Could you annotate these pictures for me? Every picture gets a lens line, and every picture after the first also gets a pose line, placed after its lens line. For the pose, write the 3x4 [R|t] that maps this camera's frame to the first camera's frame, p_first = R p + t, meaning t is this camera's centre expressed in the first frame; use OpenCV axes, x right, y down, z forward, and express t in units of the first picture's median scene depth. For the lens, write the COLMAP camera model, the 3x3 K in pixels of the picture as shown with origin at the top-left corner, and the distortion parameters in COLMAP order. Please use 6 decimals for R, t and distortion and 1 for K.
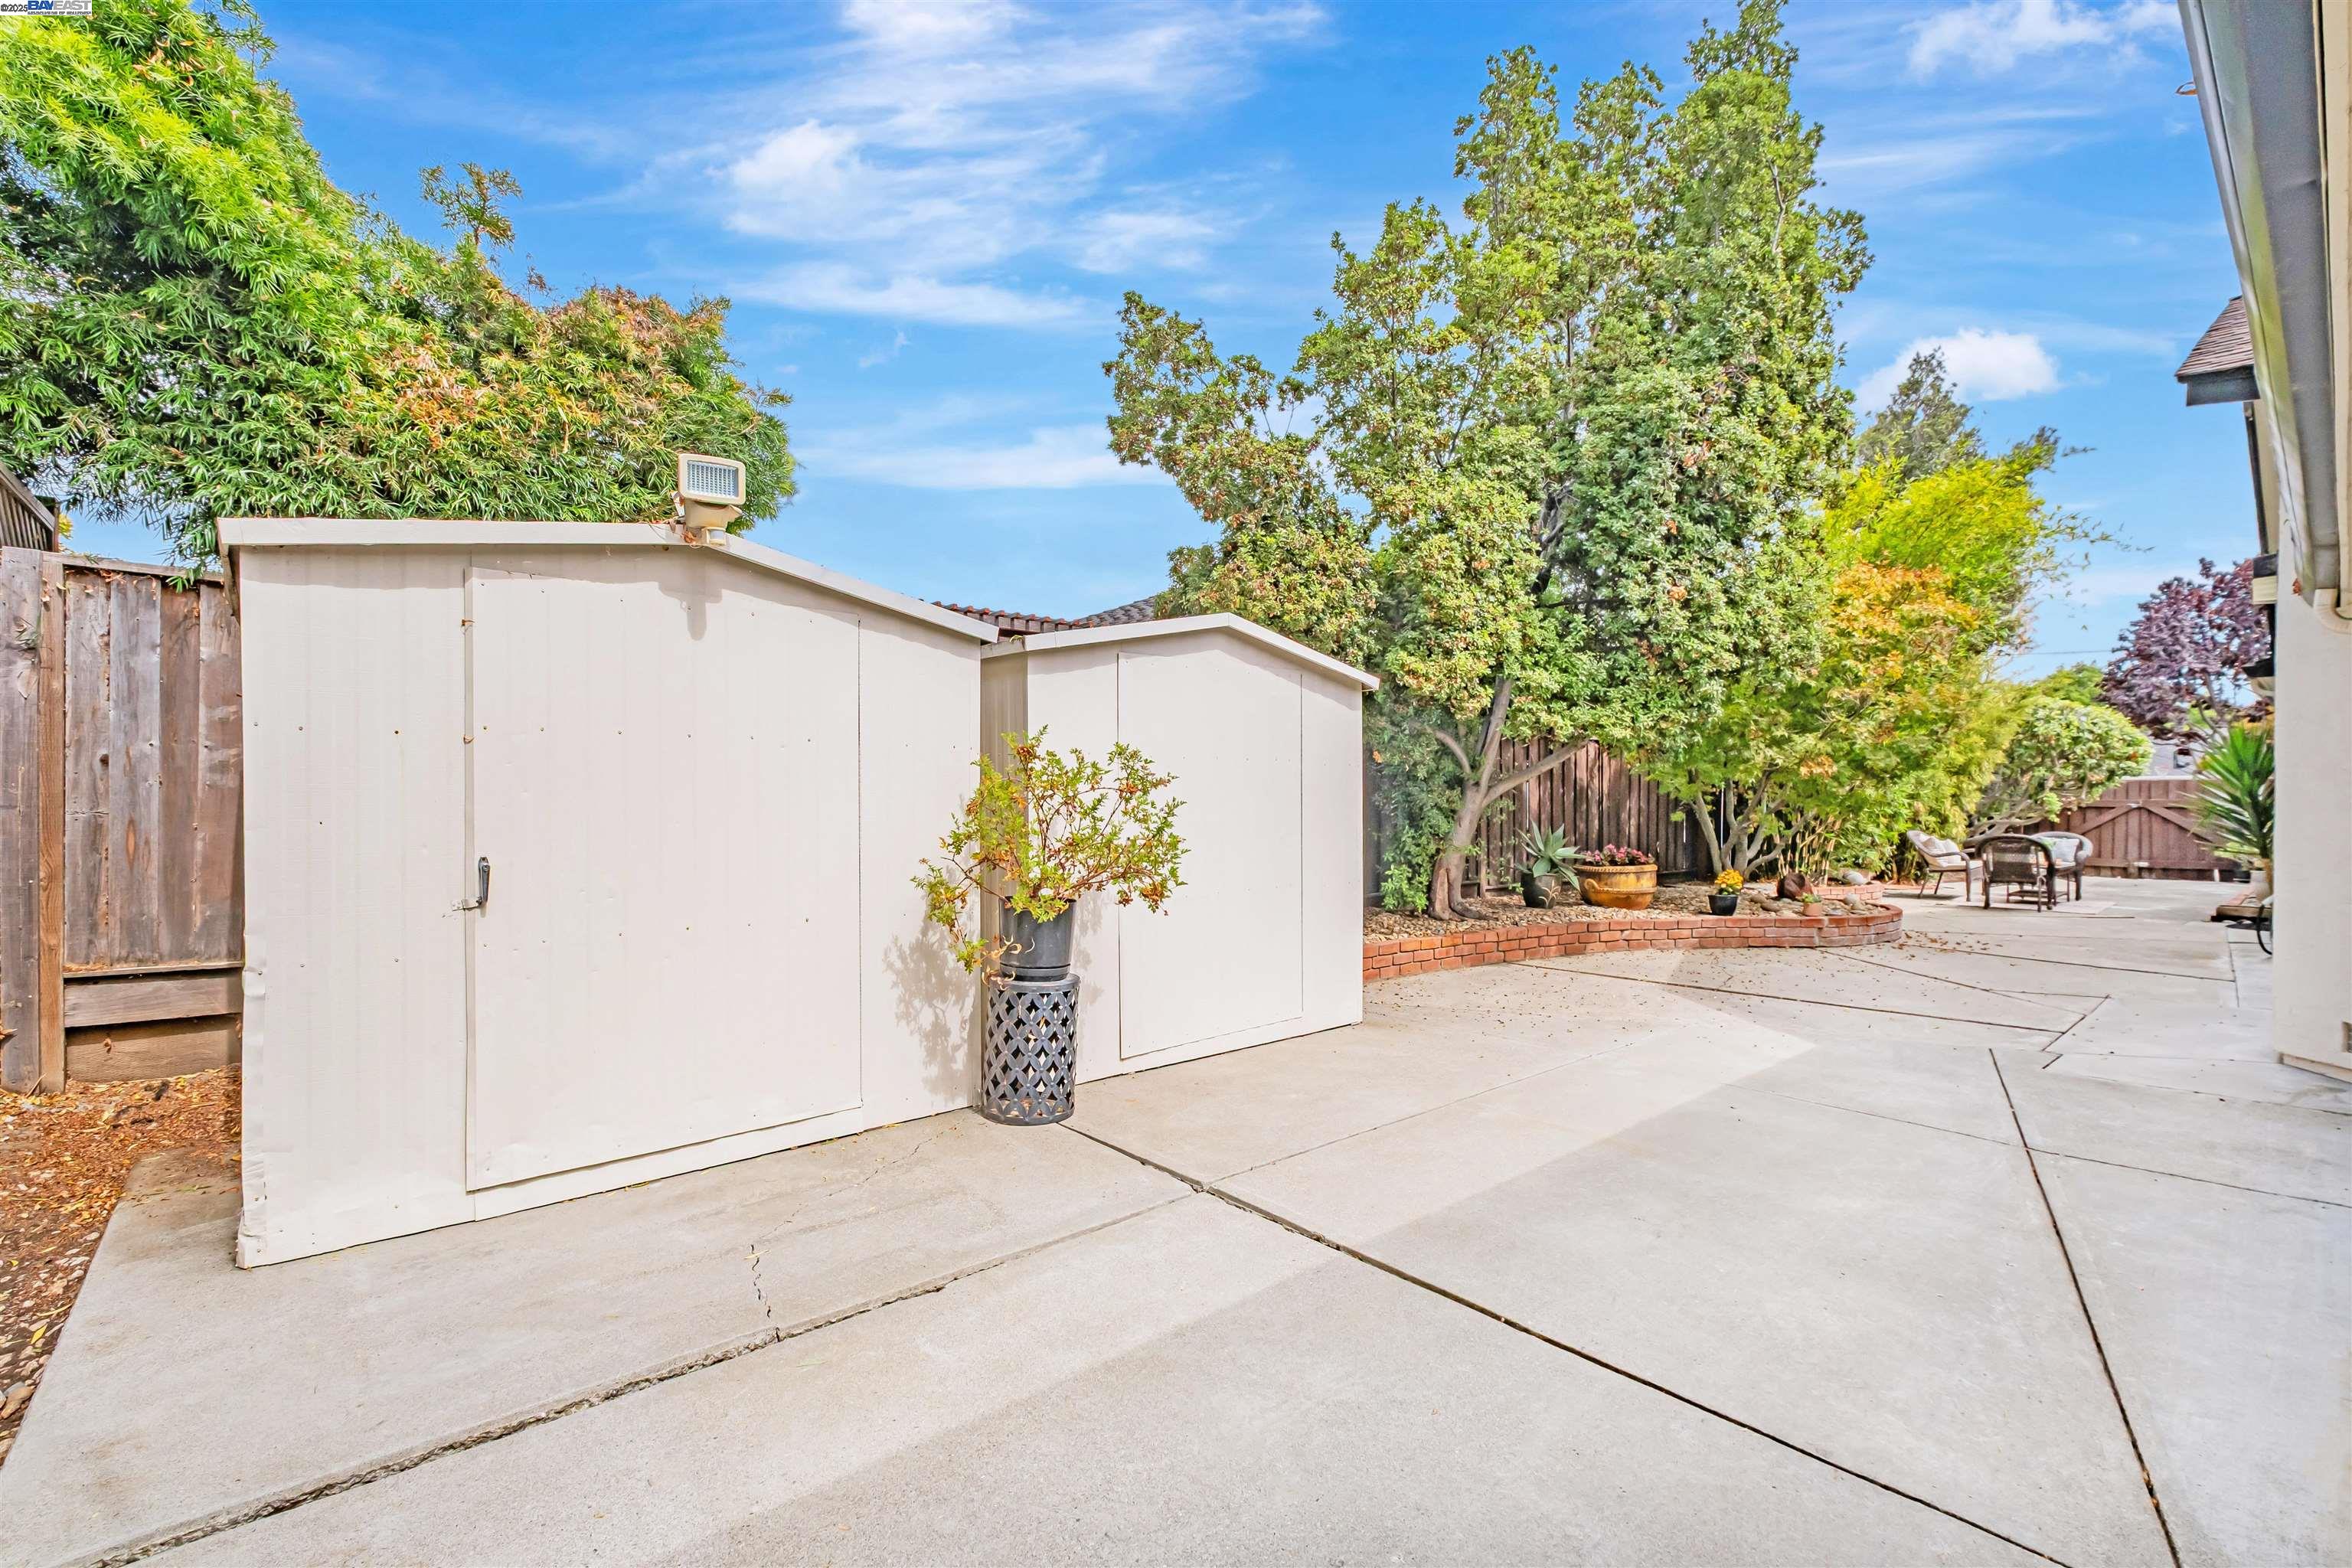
lens RADIAL K [[1055.5, 0, 1164.6], [0, 1055.5, 797.9], [0, 0, 1]] dist [0.007263, 0.000045]
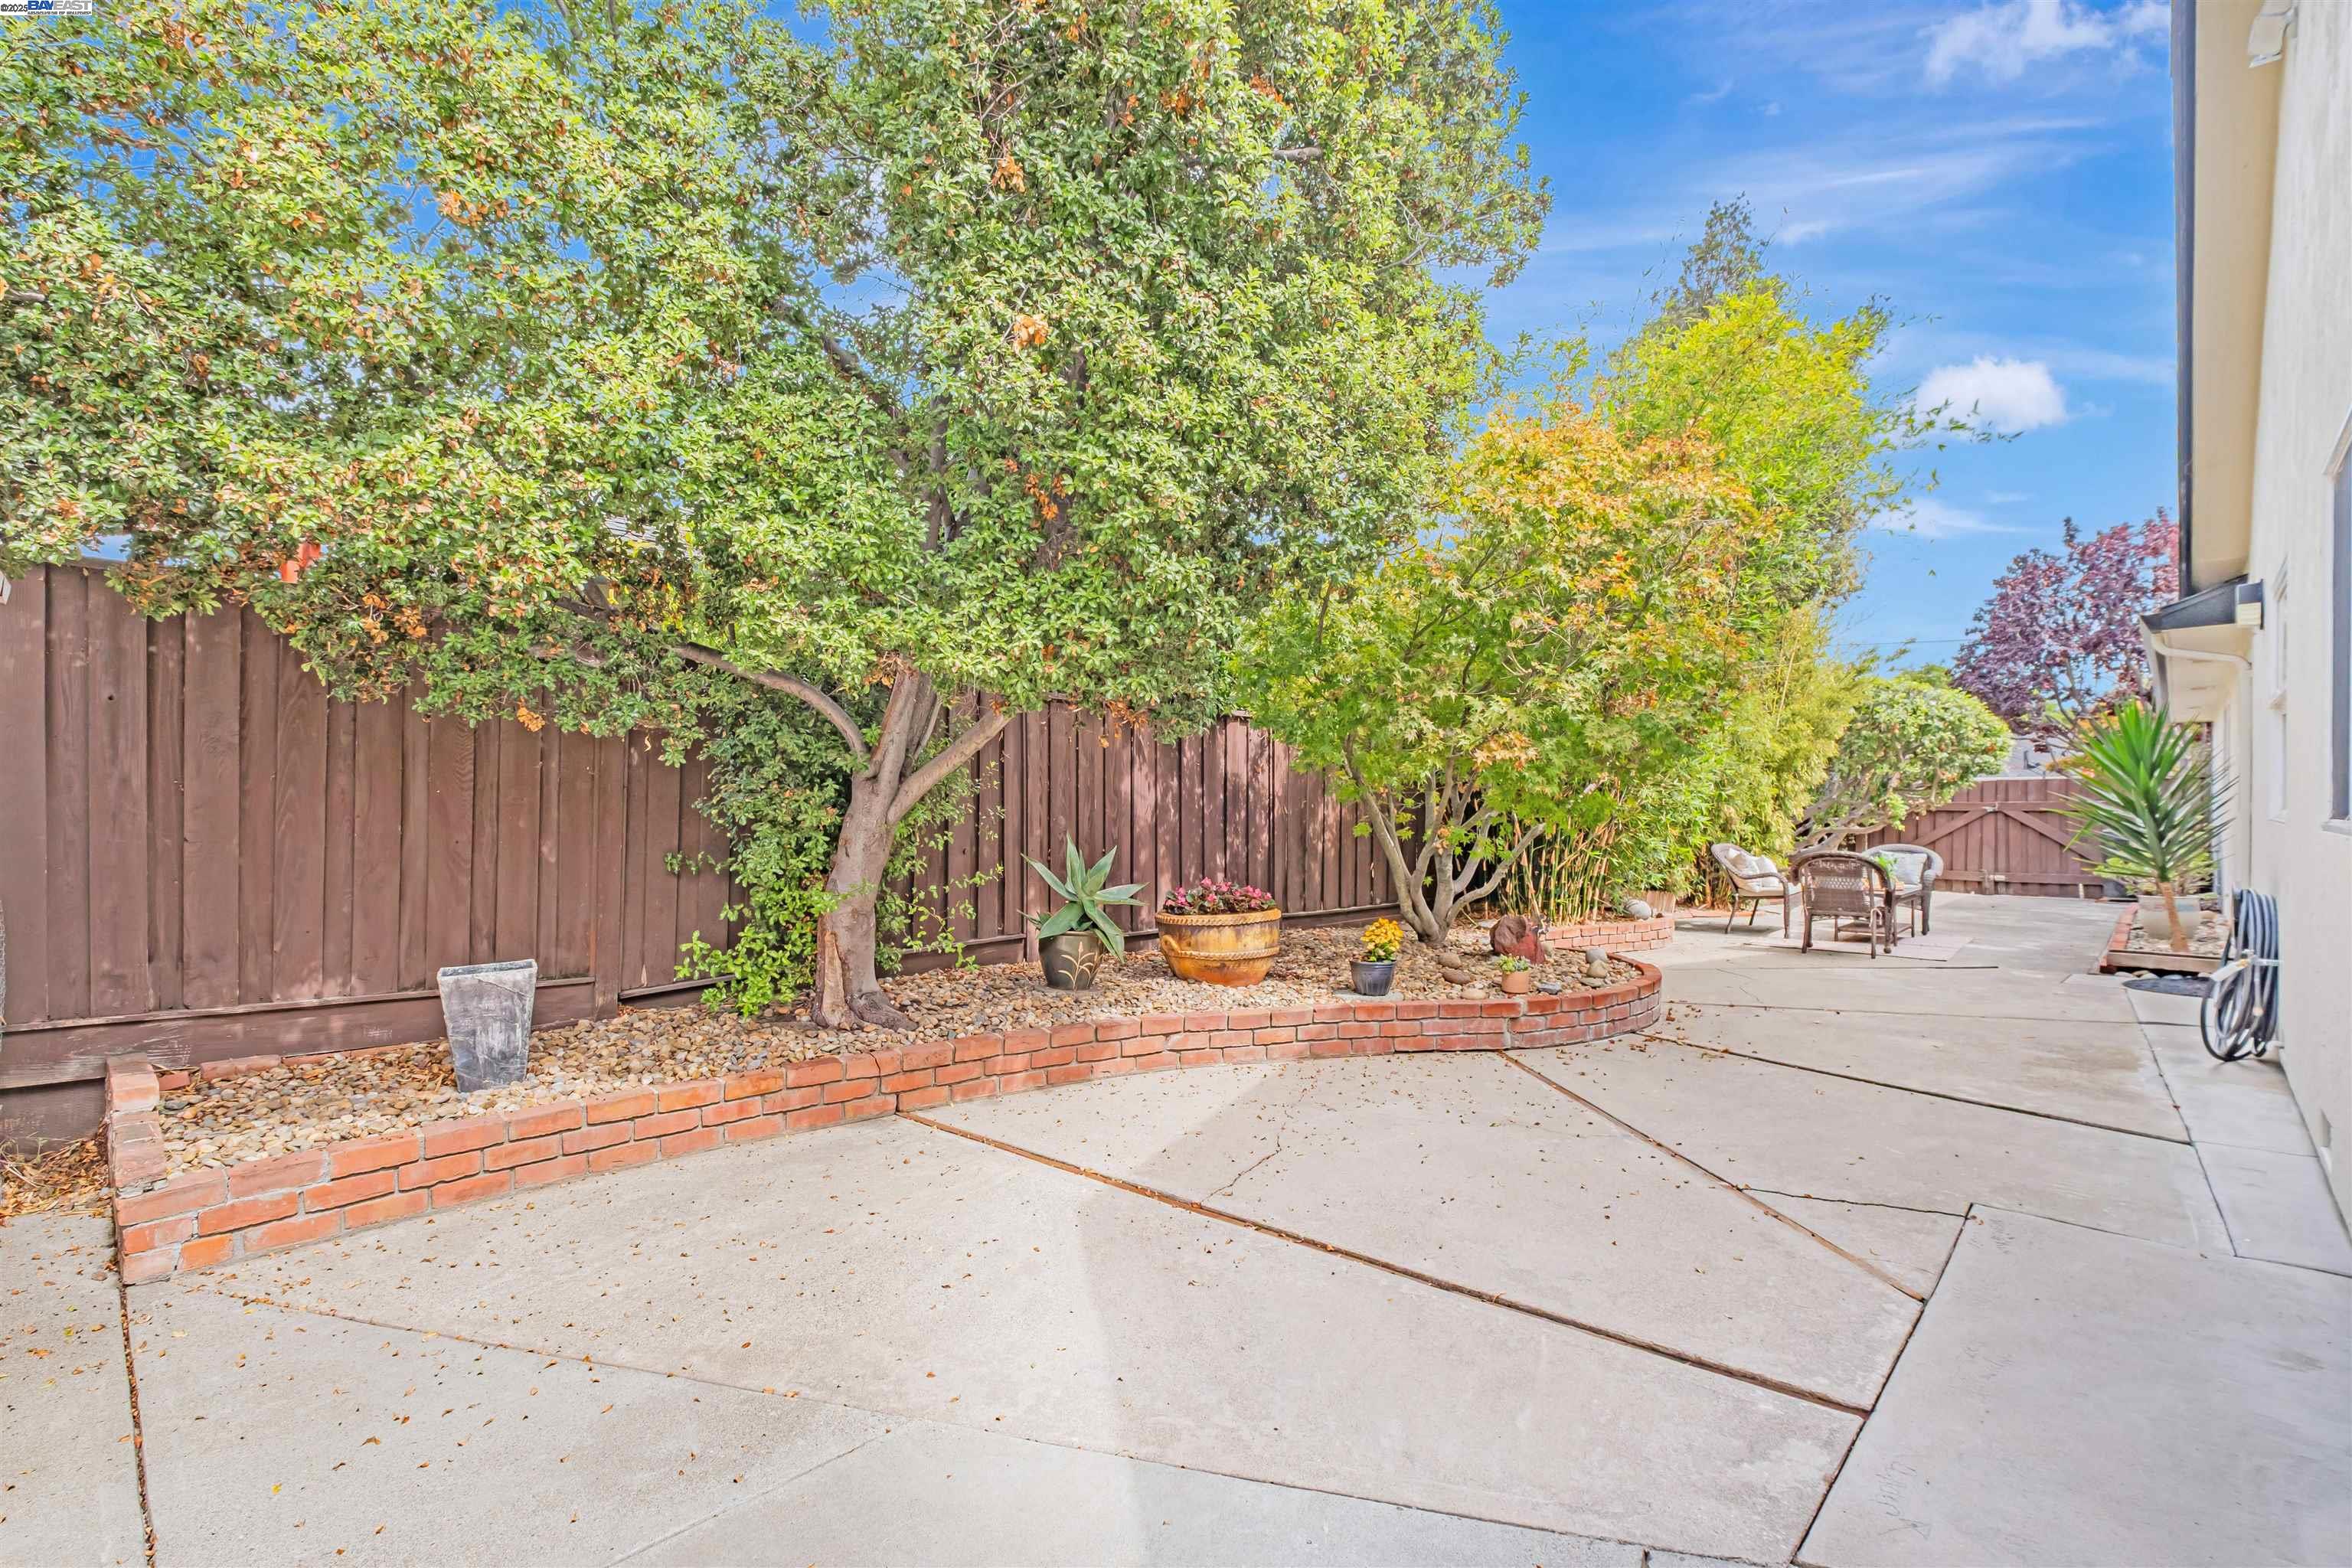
lens RADIAL K [[1055.5, 0, 1131.0], [0, 1055.5, 809.3], [0, 0, 1]] dist [0.007263, 0.000045]
pose [[0.997972, -0.003353, 0.063566, 0.237404], [0.002941, 0.999974, 0.006582, -0.000410], [-0.063586, -0.006382, 0.997956, 0.269843]]
